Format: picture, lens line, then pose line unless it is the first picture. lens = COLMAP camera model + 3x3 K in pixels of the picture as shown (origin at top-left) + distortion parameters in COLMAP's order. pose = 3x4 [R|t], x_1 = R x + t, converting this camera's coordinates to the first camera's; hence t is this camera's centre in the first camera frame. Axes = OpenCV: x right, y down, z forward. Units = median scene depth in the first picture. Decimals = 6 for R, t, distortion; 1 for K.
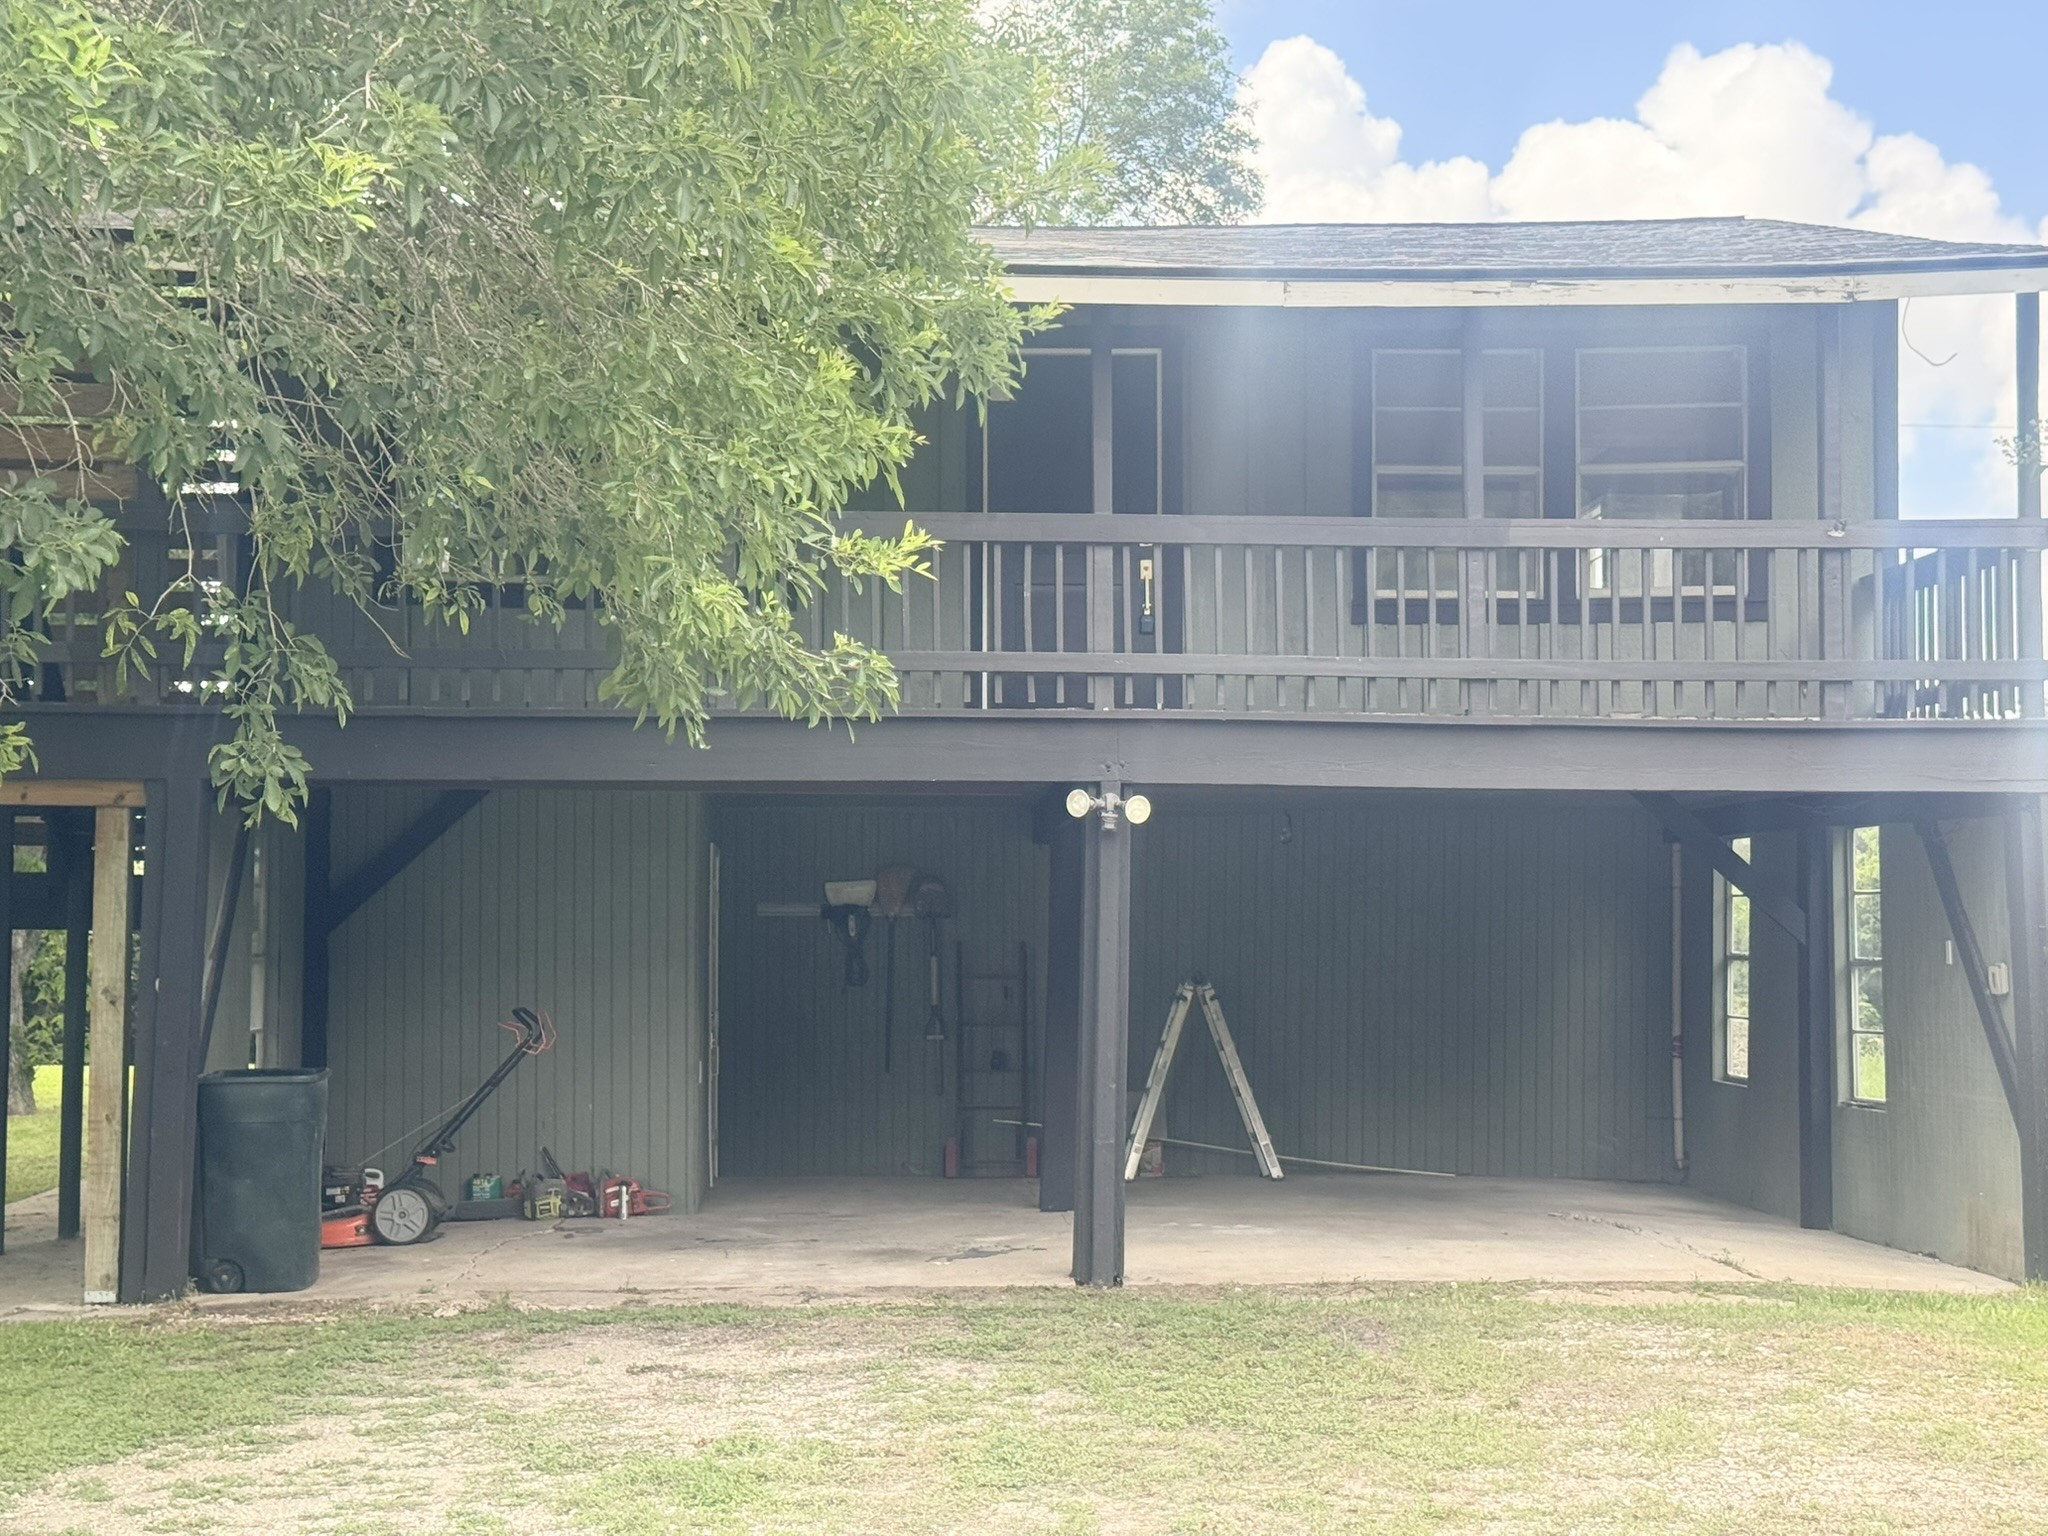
lens RADIAL K [[3155.0, 0, 1009.4], [0, 3155.0, 782.3], [0, 0, 1]] dist [0.091448, 0.000000]
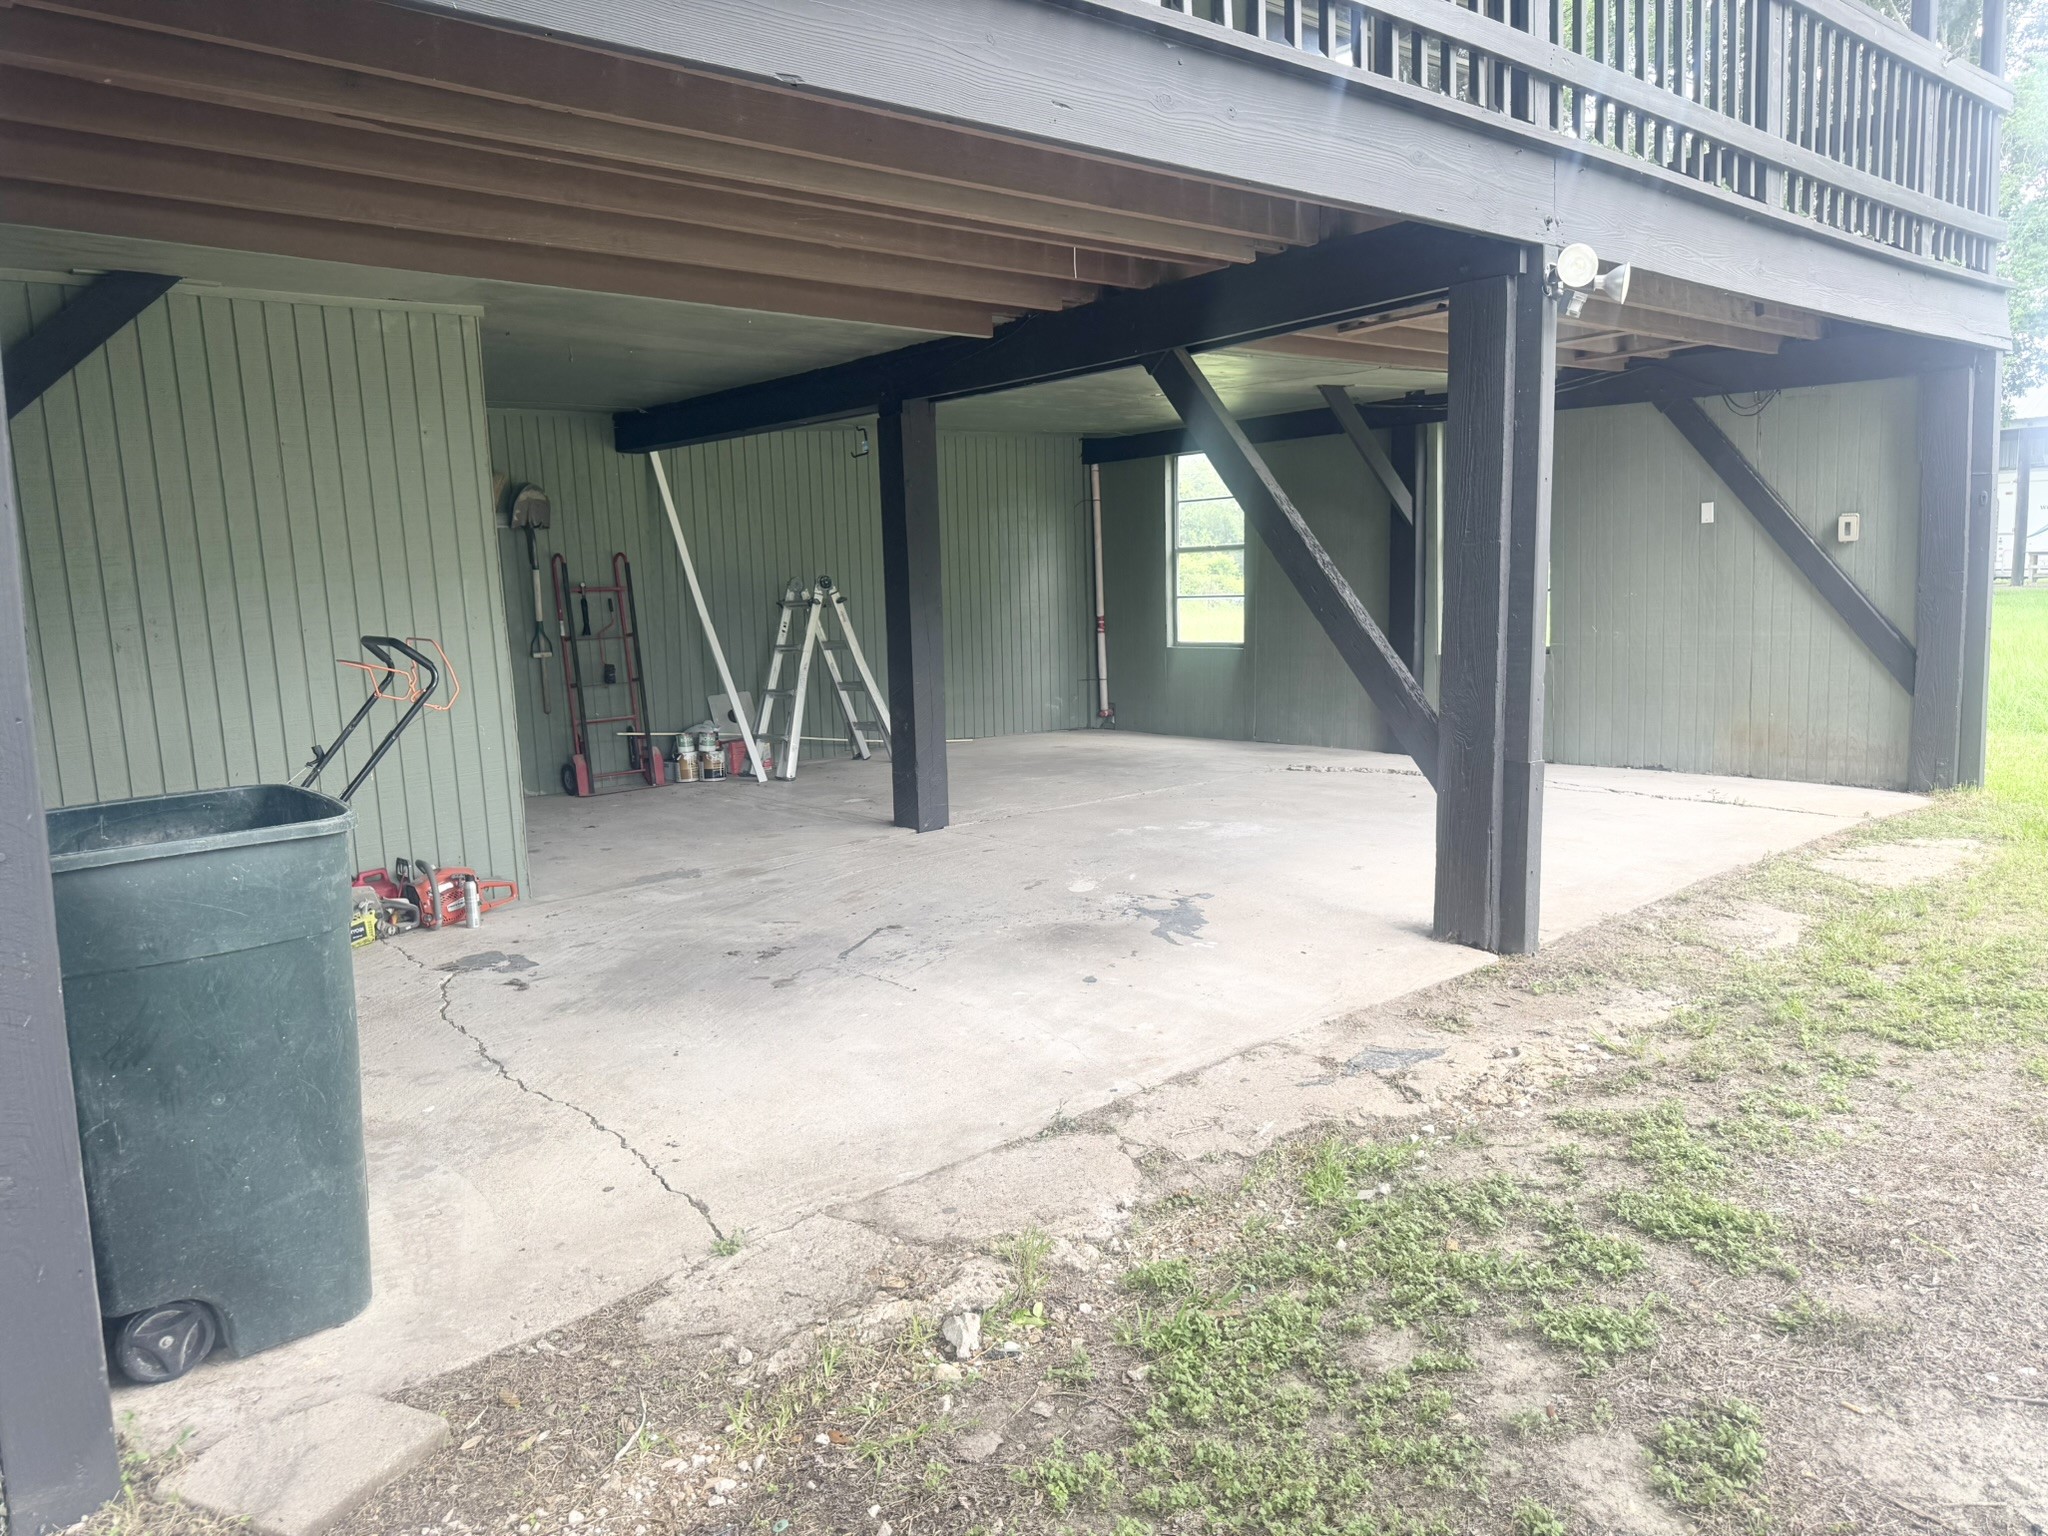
lens RADIAL K [[1464.9, 0, 1015.0], [0, 1464.9, 756.8], [0, 0, 1]] dist [0.106982, -0.024172]
pose [[0.788779, -0.108249, 0.605070, -0.175711], [0.009978, 0.986496, 0.163479, 0.036667], [-0.614596, -0.122912, 0.779208, 0.522629]]
